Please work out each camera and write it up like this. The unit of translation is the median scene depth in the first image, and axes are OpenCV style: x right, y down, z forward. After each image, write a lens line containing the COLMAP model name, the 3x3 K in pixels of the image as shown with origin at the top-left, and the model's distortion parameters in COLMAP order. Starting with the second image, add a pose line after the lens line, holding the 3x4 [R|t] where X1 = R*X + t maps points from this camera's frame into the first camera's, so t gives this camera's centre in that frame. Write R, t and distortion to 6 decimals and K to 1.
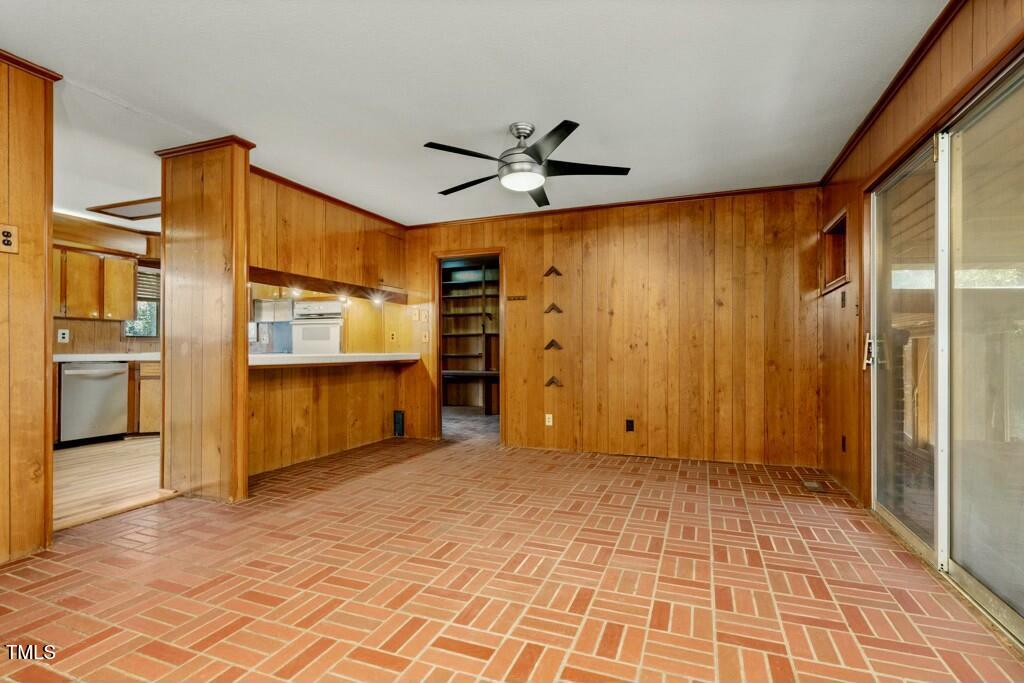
lens RADIAL K [[492.7, 0, 510.6], [0, 492.7, 343.8], [0, 0, 1]] dist [0.000255, 0.001434]
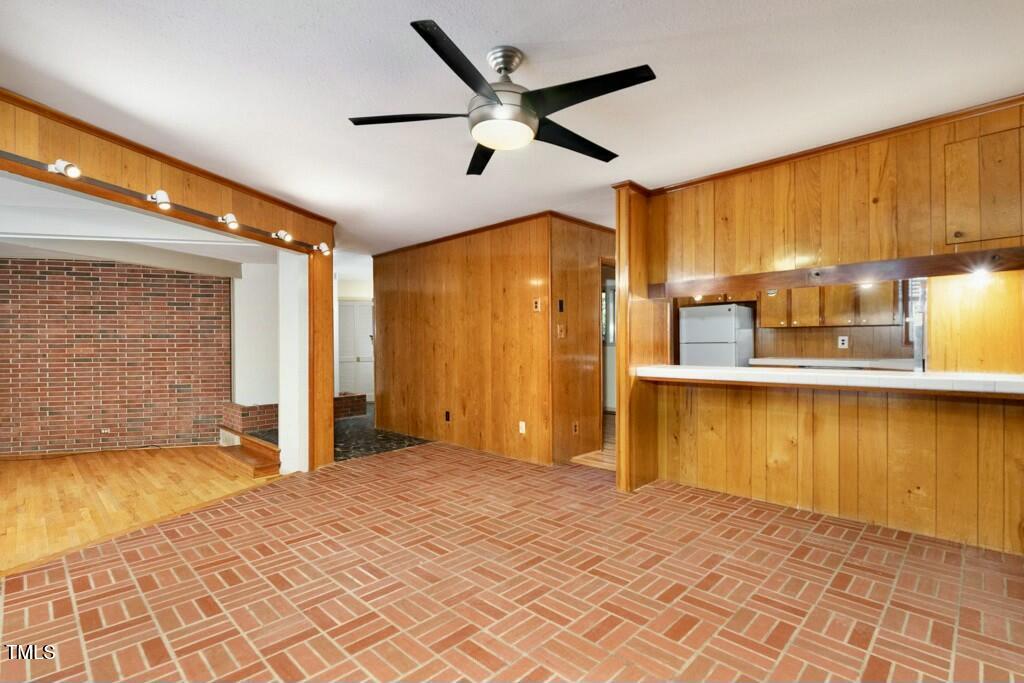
lens RADIAL K [[492.7, 0, 519.9], [0, 492.7, 343.4], [0, 0, 1]] dist [0.000255, 0.001434]
pose [[-0.392180, -0.000085, -0.919888, 0.874411], [0.018222, 0.999803, -0.007862, -0.040579], [0.919708, -0.019846, -0.392102, 1.723283]]
